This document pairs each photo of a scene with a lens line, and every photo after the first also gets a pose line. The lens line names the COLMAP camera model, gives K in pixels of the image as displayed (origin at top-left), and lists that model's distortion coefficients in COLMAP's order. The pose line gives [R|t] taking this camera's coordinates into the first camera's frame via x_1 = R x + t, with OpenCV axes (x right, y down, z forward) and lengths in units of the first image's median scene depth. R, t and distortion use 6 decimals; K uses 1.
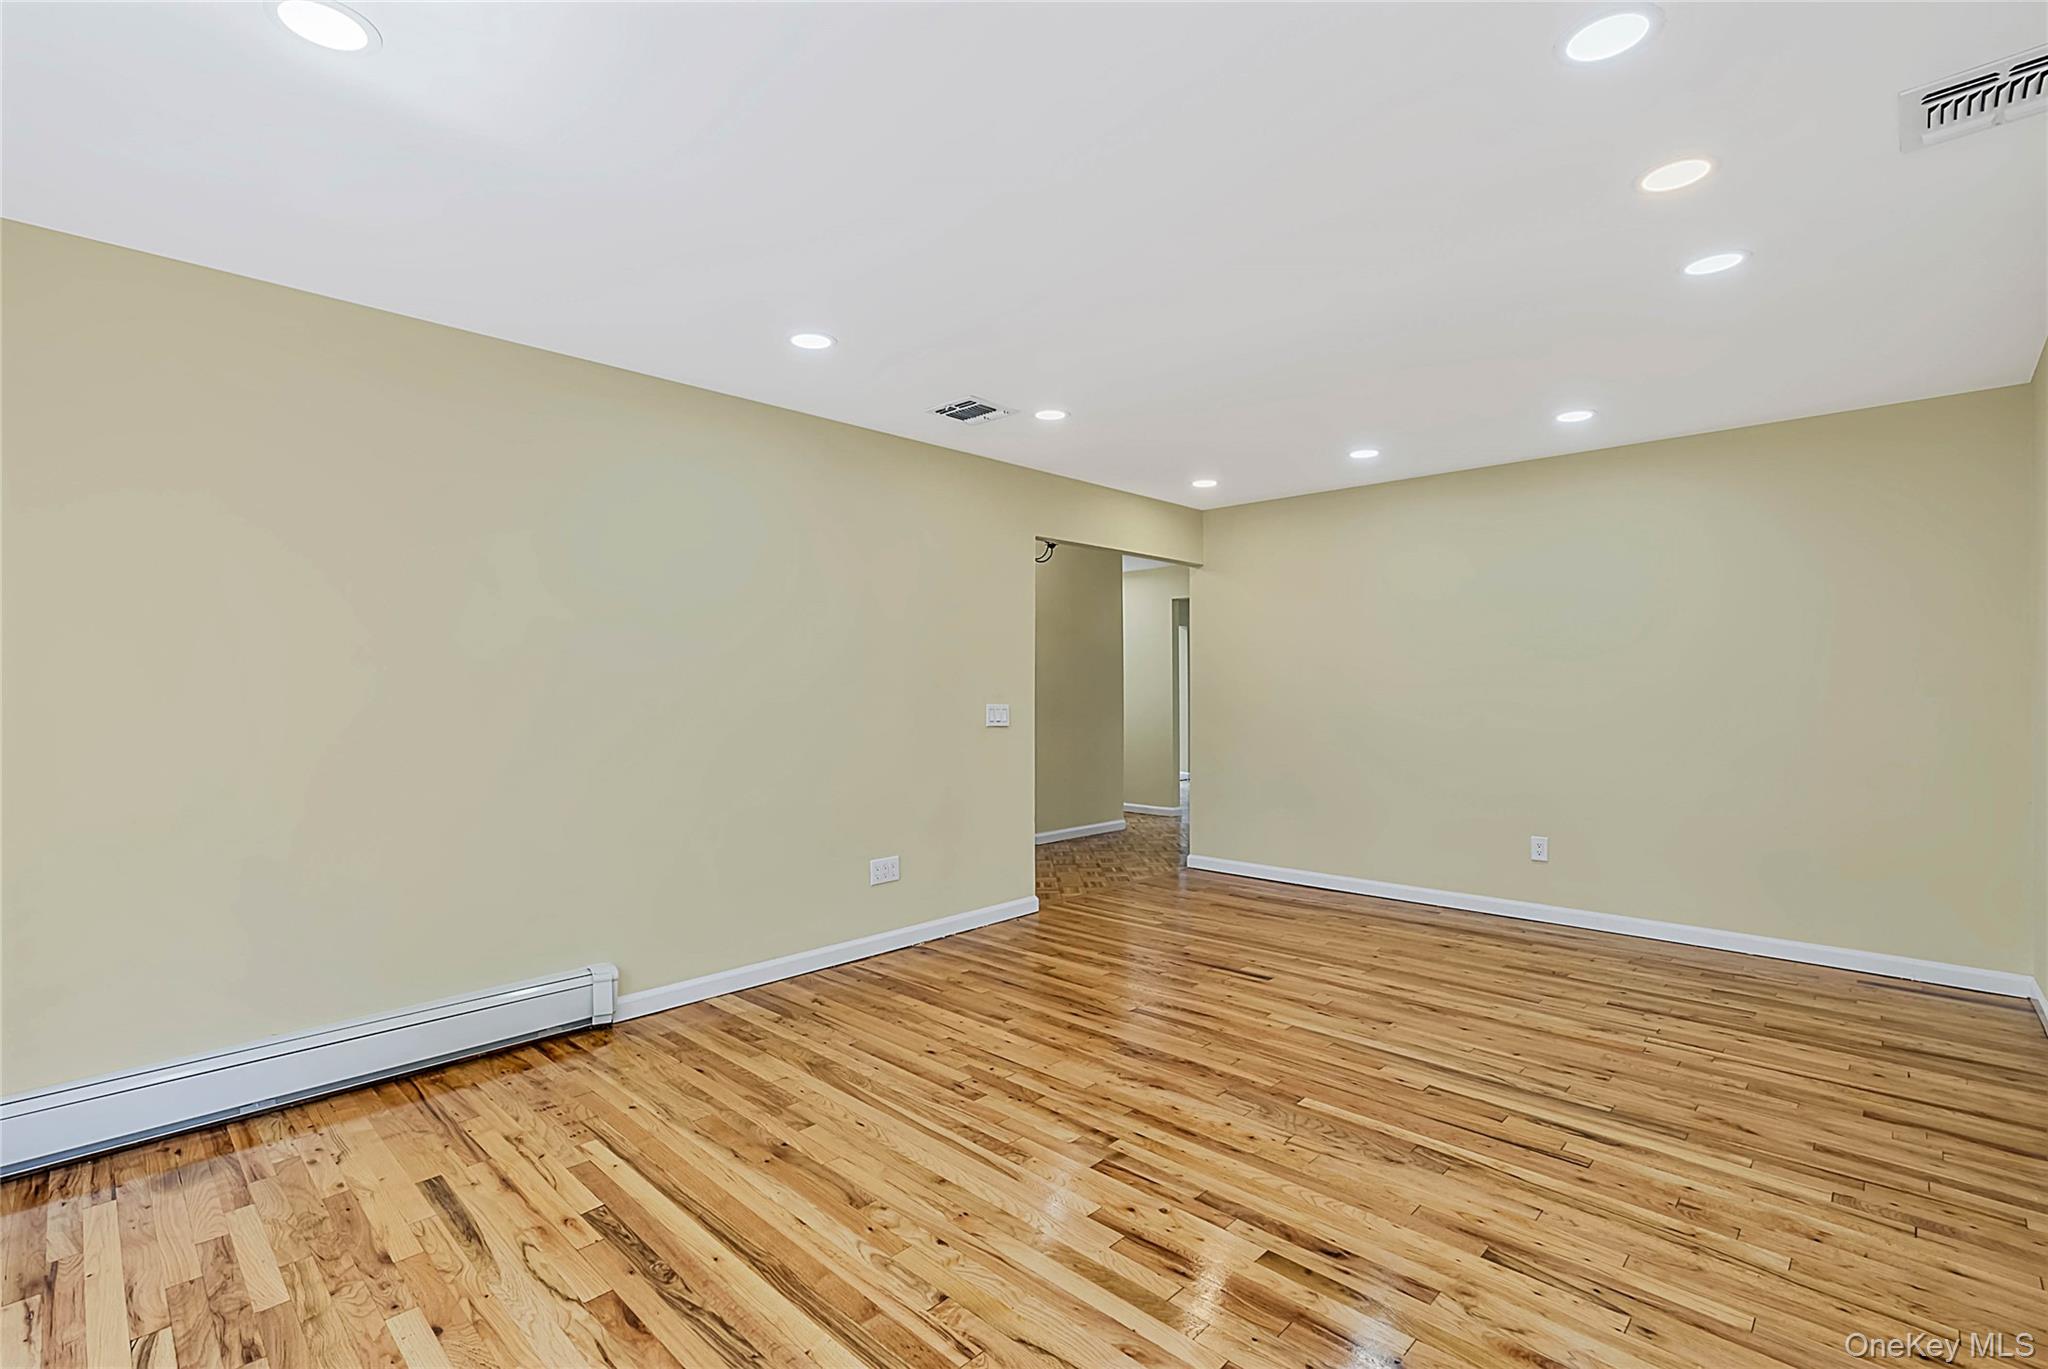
lens RADIAL K [[926.0, 0, 1023.8], [0, 926.0, 690.0], [0, 0, 1]] dist [-0.042550, 0.011114]
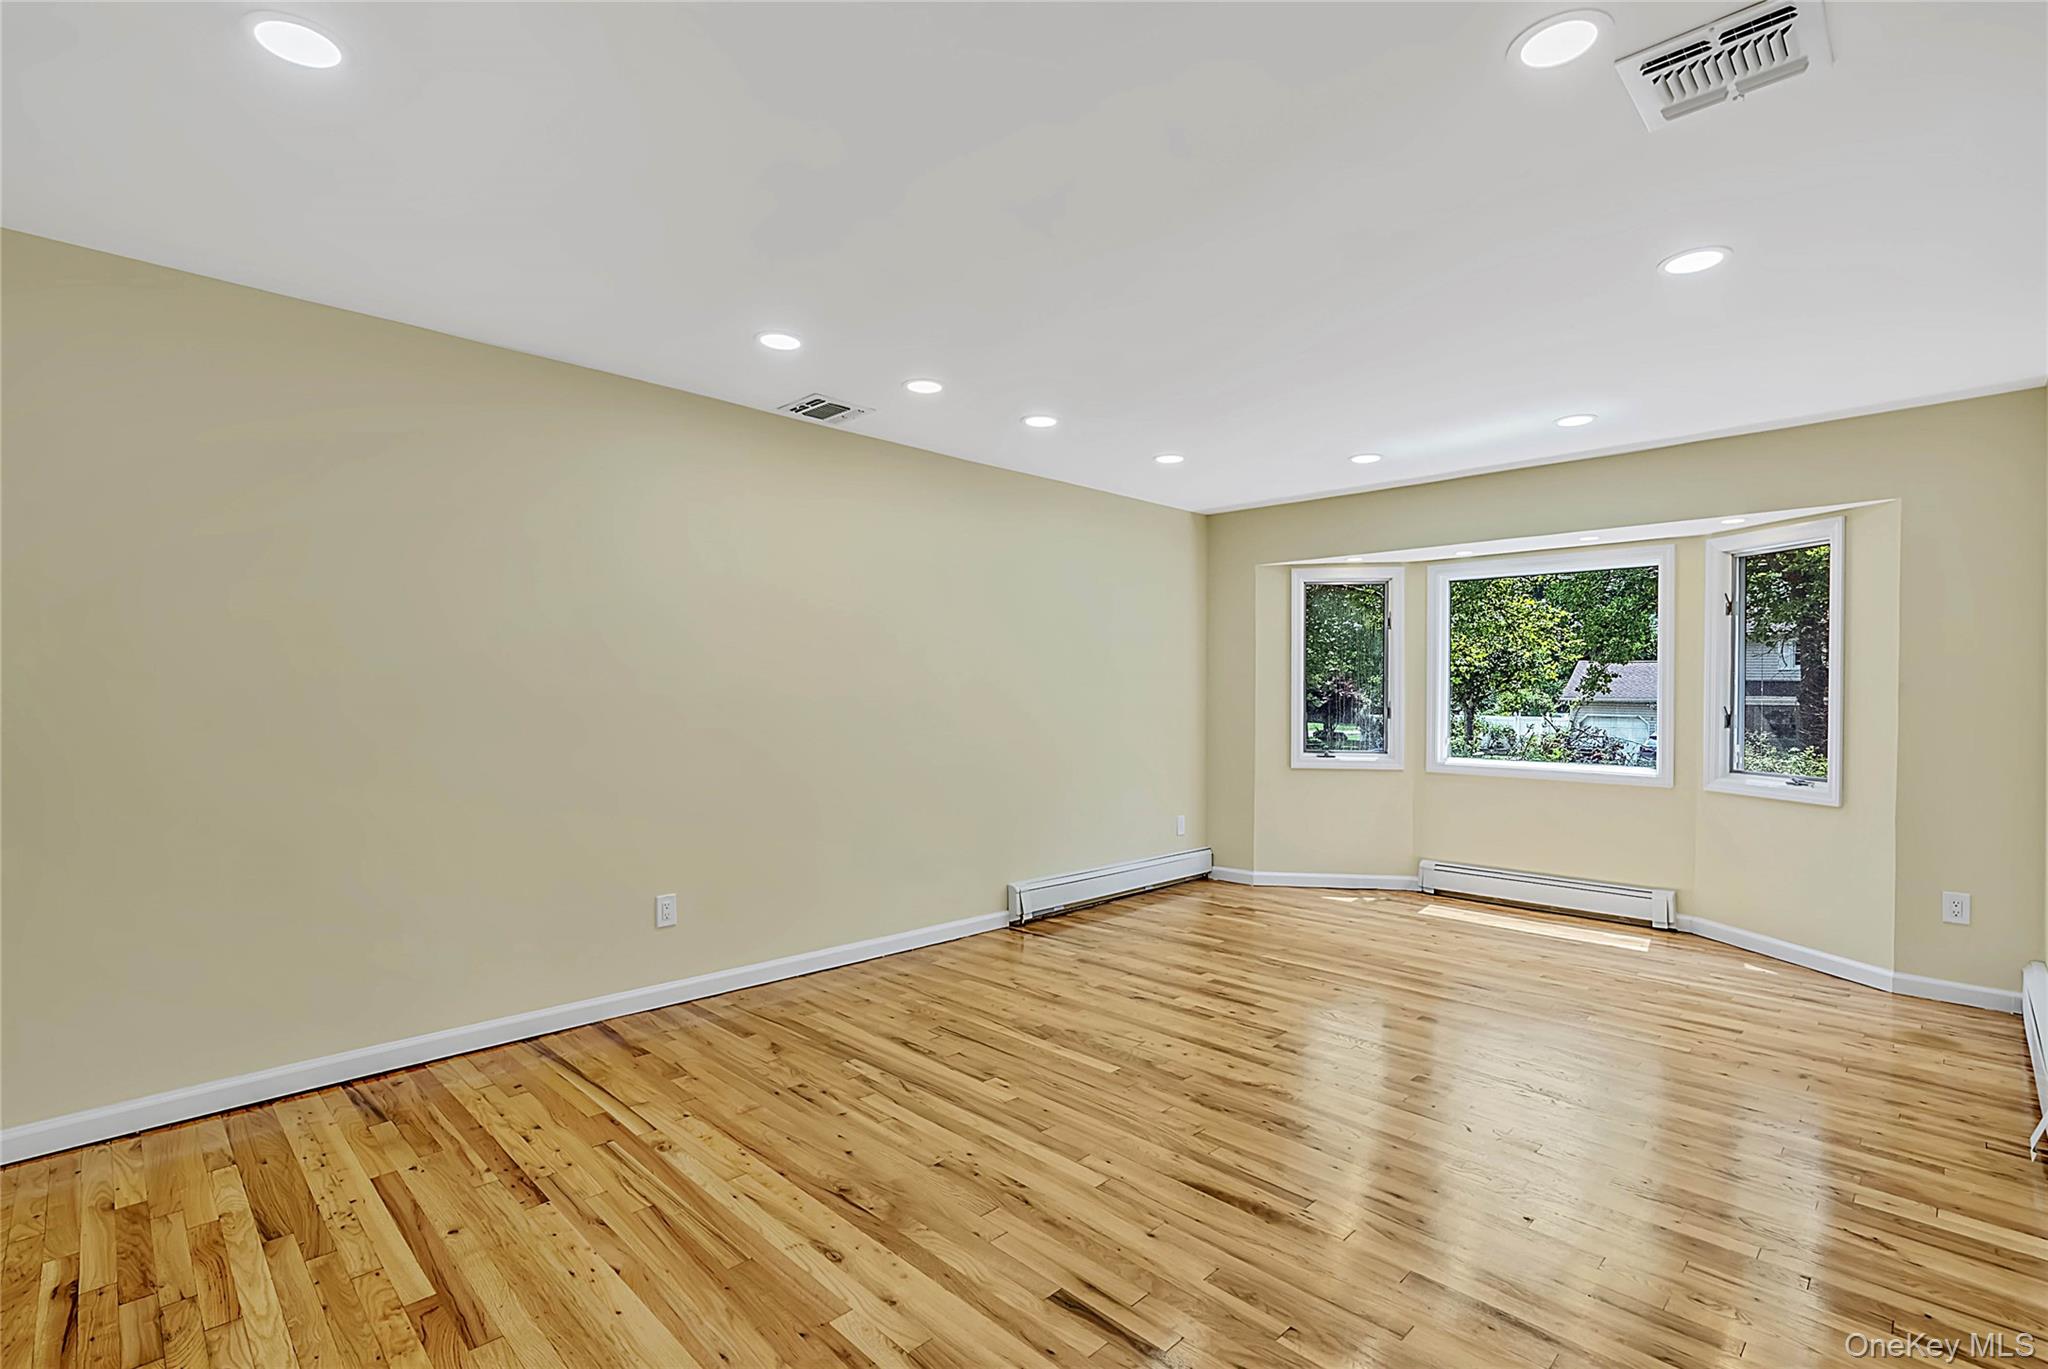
lens RADIAL K [[926.0, 0, 1025.5], [0, 926.0, 689.7], [0, 0, 1]] dist [-0.042550, 0.011114]
pose [[-0.999797, 0.004842, 0.019541, 0.409970], [0.004796, 0.999986, -0.002425, -0.006588], [-0.019552, -0.002331, -0.999806, 2.223099]]
